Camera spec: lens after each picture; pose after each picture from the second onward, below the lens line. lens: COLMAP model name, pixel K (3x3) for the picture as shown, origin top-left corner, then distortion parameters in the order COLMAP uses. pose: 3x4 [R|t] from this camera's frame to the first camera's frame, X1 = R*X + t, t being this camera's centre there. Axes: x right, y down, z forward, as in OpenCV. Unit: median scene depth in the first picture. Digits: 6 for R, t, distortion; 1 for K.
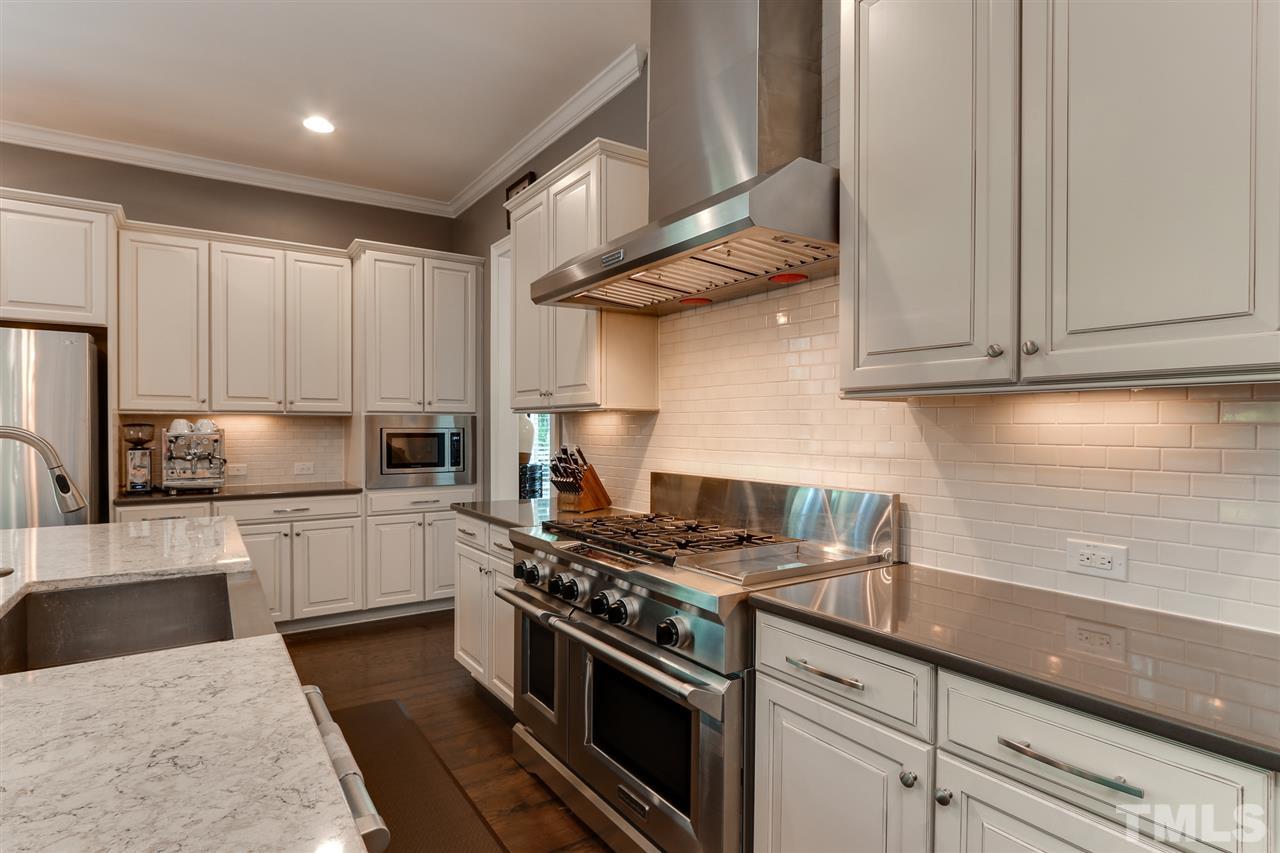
lens RADIAL K [[670.0, 0, 630.5], [0, 670.0, 434.4], [0, 0, 1]] dist [-0.003538, 0.001956]
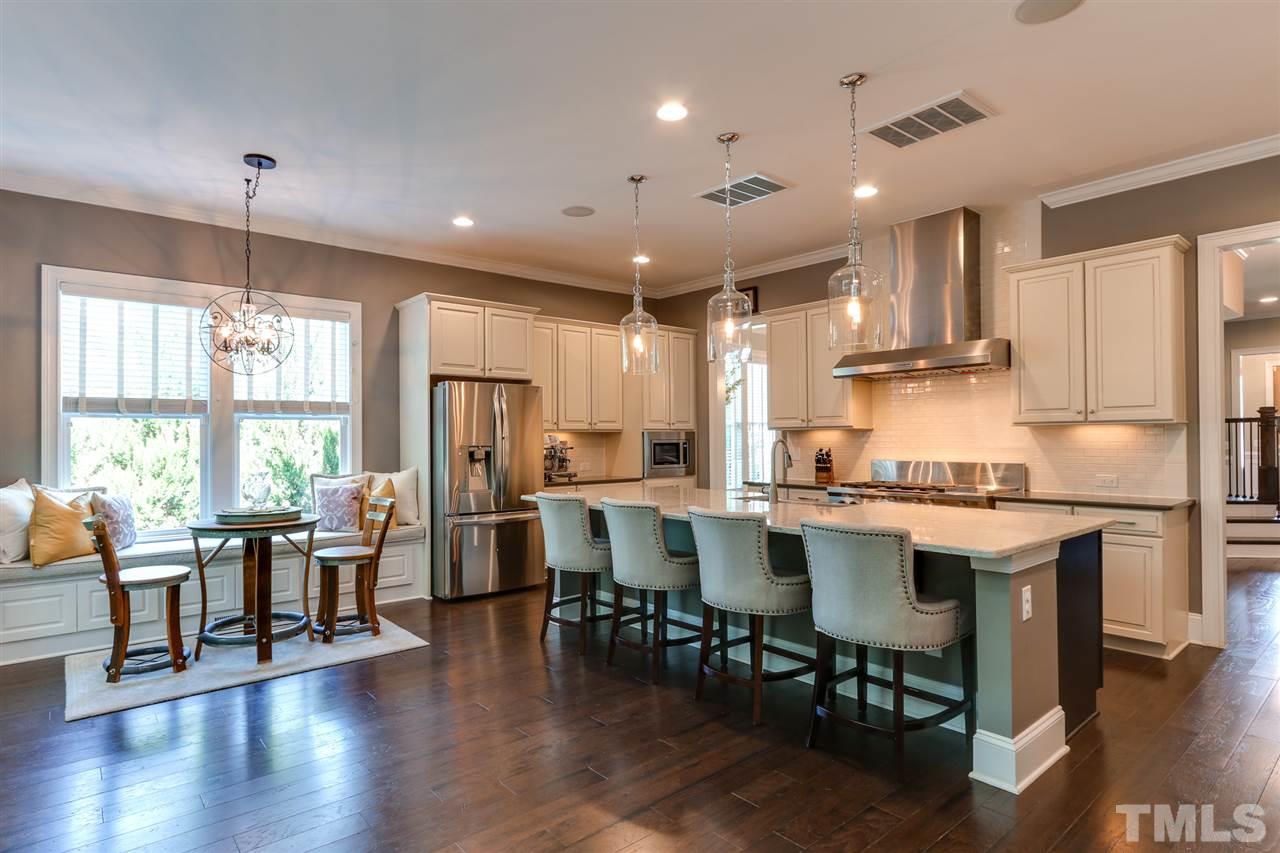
lens RADIAL K [[670.0, 0, 643.3], [0, 670.0, 439.6], [0, 0, 1]] dist [-0.003538, 0.001956]
pose [[0.993348, -0.008483, 0.114837, -0.606079], [0.009484, 0.999922, -0.008174, 0.003248], [-0.114759, 0.009209, 0.993351, -0.615435]]
